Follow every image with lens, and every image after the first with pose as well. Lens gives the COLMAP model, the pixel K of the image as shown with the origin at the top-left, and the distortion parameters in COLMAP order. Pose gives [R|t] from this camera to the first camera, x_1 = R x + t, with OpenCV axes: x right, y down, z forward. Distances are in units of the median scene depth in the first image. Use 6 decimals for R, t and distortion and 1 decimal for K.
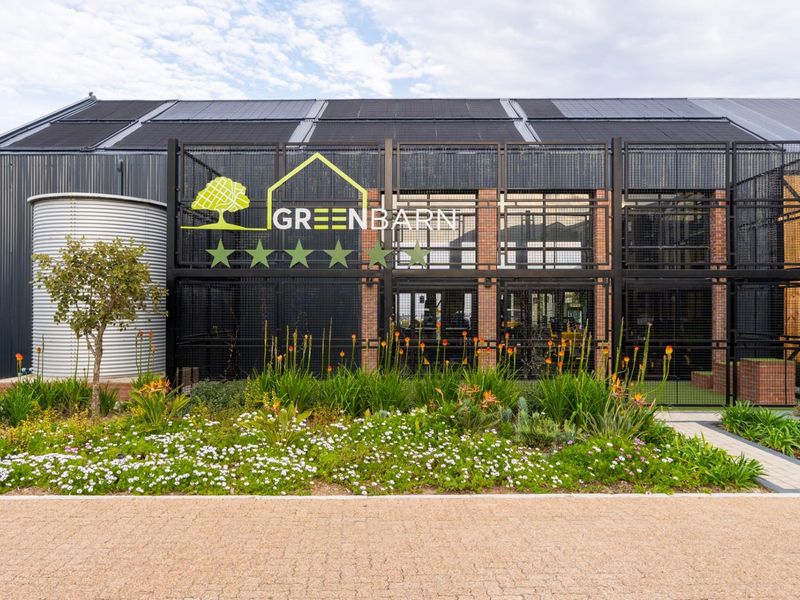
lens RADIAL K [[589.3, 0, 397.9], [0, 589.3, 299.0], [0, 0, 1]] dist [-0.009159, -0.004240]
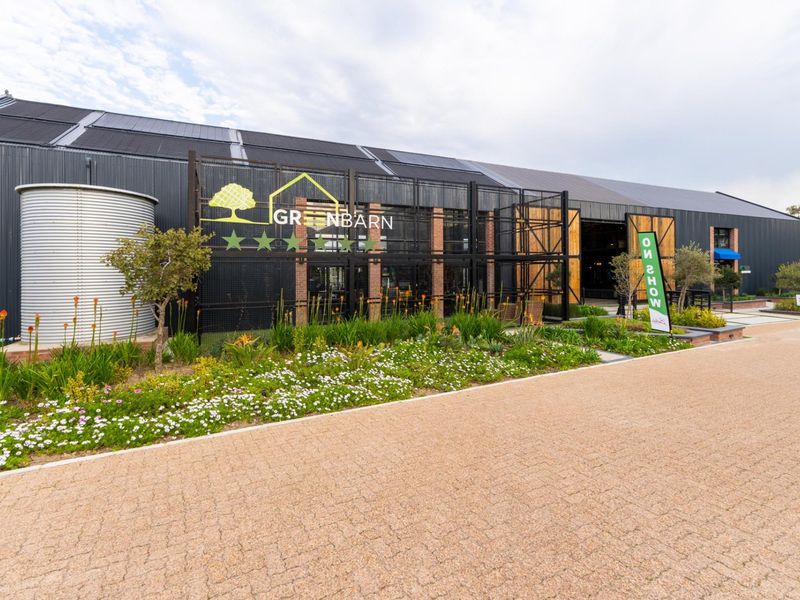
lens RADIAL K [[384.0, 0, 388.1], [0, 384.0, 260.5], [0, 0, 1]] dist [0.006313, -0.001478]
pose [[0.904644, 0.002188, 0.426163, -0.254111], [0.009151, 0.999657, -0.024559, -0.004219], [-0.426071, 0.026117, 0.904313, 0.040831]]
